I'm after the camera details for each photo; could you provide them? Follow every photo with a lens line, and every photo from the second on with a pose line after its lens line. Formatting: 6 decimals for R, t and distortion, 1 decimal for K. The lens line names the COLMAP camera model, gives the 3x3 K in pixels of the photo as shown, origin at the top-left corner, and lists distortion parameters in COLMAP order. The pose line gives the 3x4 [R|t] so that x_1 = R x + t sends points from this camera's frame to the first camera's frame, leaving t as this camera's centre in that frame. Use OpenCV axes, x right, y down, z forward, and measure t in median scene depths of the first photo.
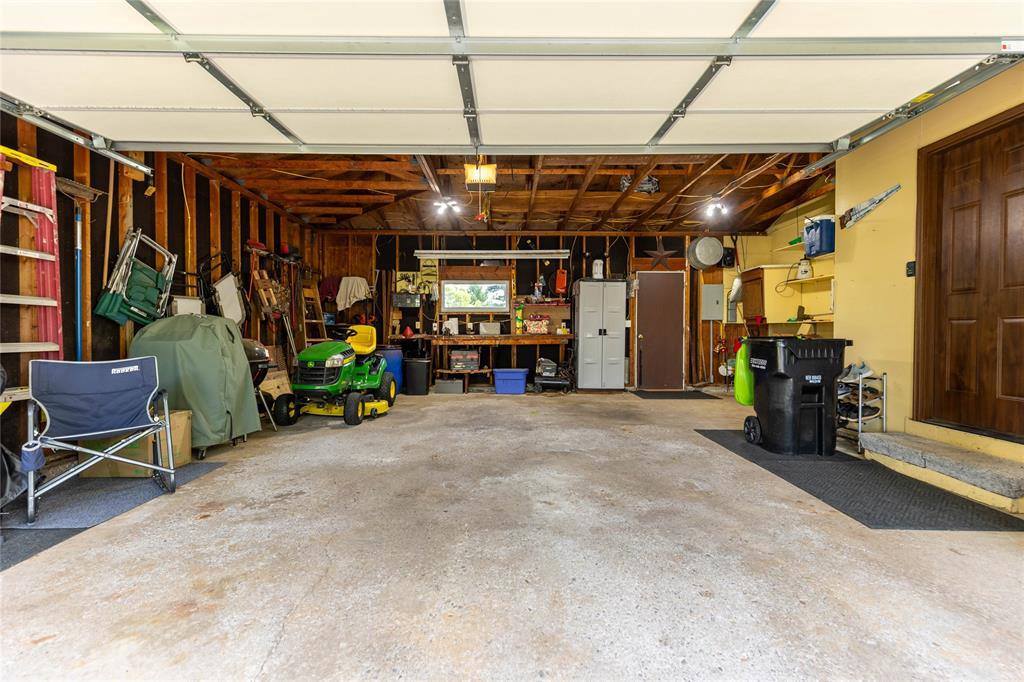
lens RADIAL K [[470.3, 0, 537.4], [0, 470.3, 338.2], [0, 0, 1]] dist [0.013082, -0.003991]
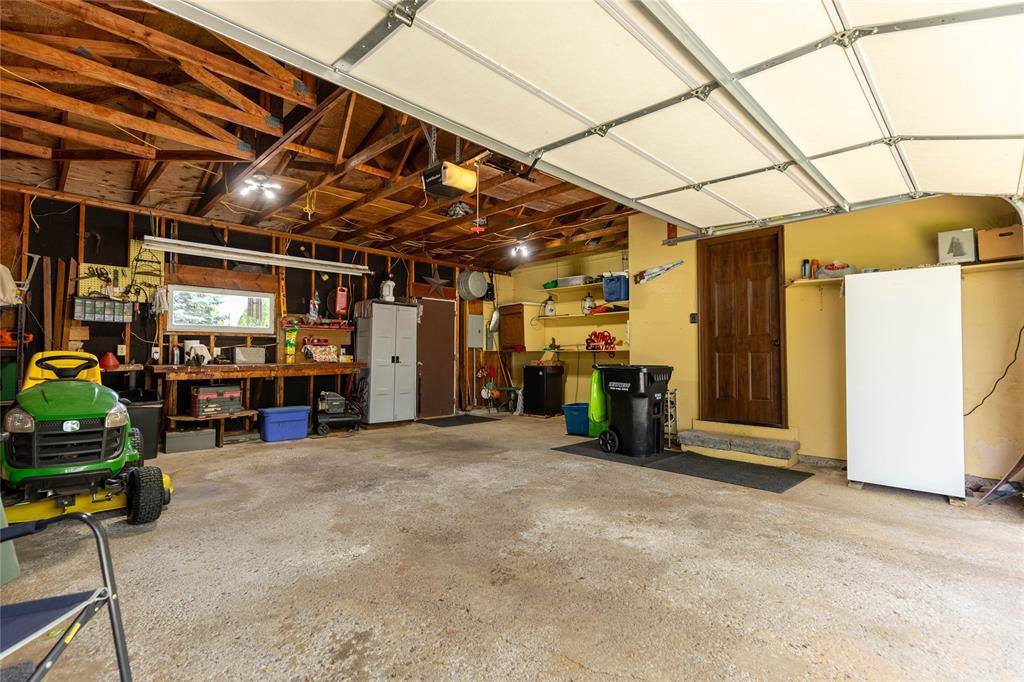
lens RADIAL K [[470.3, 0, 512.6], [0, 470.3, 340.2], [0, 0, 1]] dist [0.013082, -0.003991]
pose [[0.713304, 0.023227, 0.700470, -0.341856], [0.008211, 0.999105, -0.041491, -0.010469], [-0.700807, 0.035348, 0.712475, 0.178912]]
